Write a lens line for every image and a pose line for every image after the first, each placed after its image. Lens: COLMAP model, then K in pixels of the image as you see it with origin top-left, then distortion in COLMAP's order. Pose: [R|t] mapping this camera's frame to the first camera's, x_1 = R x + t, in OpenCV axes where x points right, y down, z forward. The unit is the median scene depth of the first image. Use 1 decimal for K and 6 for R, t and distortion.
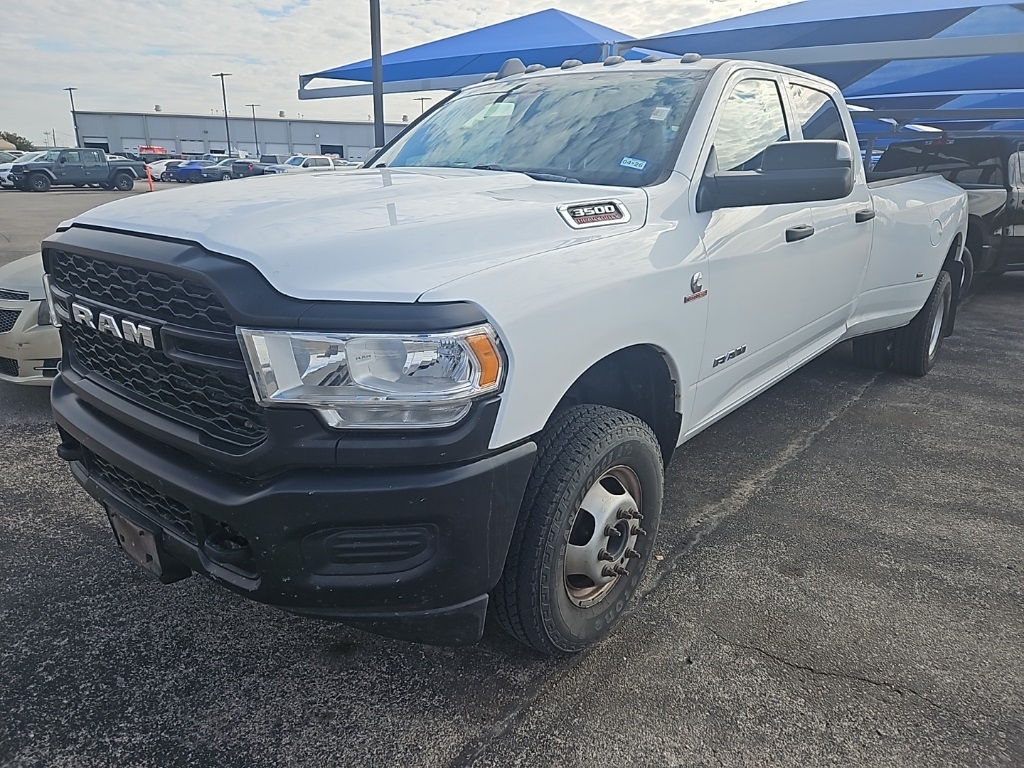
lens RADIAL K [[693.8, 0, 512.0], [0, 693.8, 384.0], [0, 0, 1]] dist [0.069083, -0.037699]
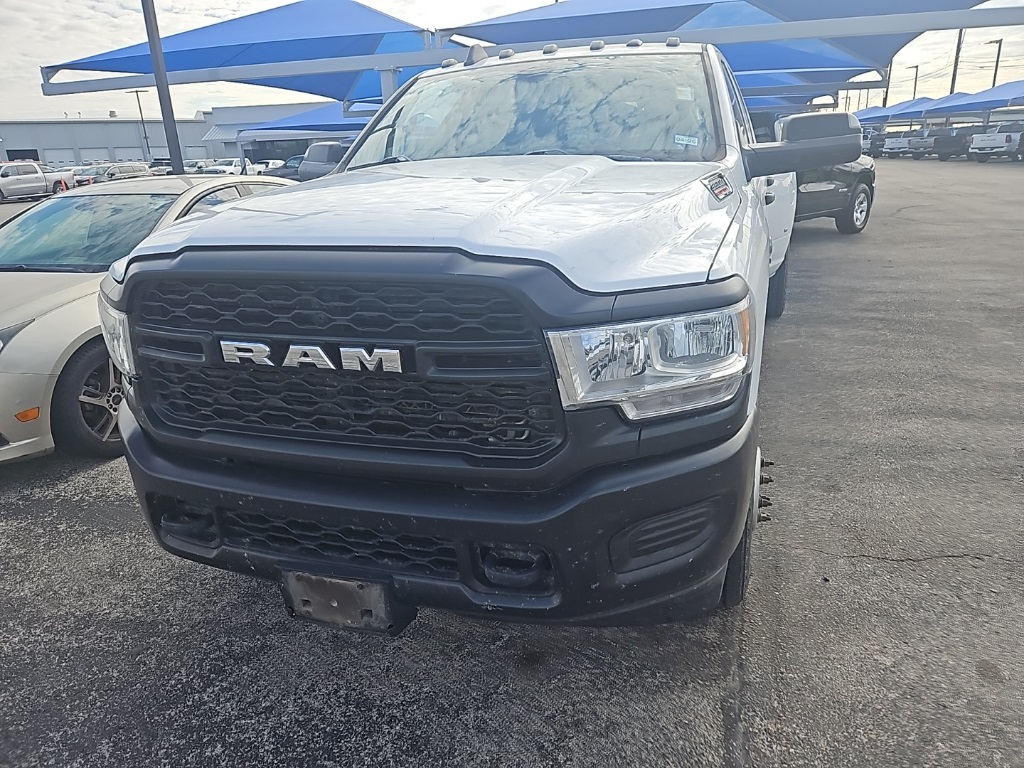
lens RADIAL K [[694.2, 0, 497.9], [0, 694.2, 384.5], [0, 0, 1]] dist [0.093838, -0.078328]
pose [[0.930662, -0.163593, 0.327269, -0.564345], [0.160055, 0.986380, 0.037914, -0.040621], [-0.329014, 0.017096, 0.944170, 0.103777]]
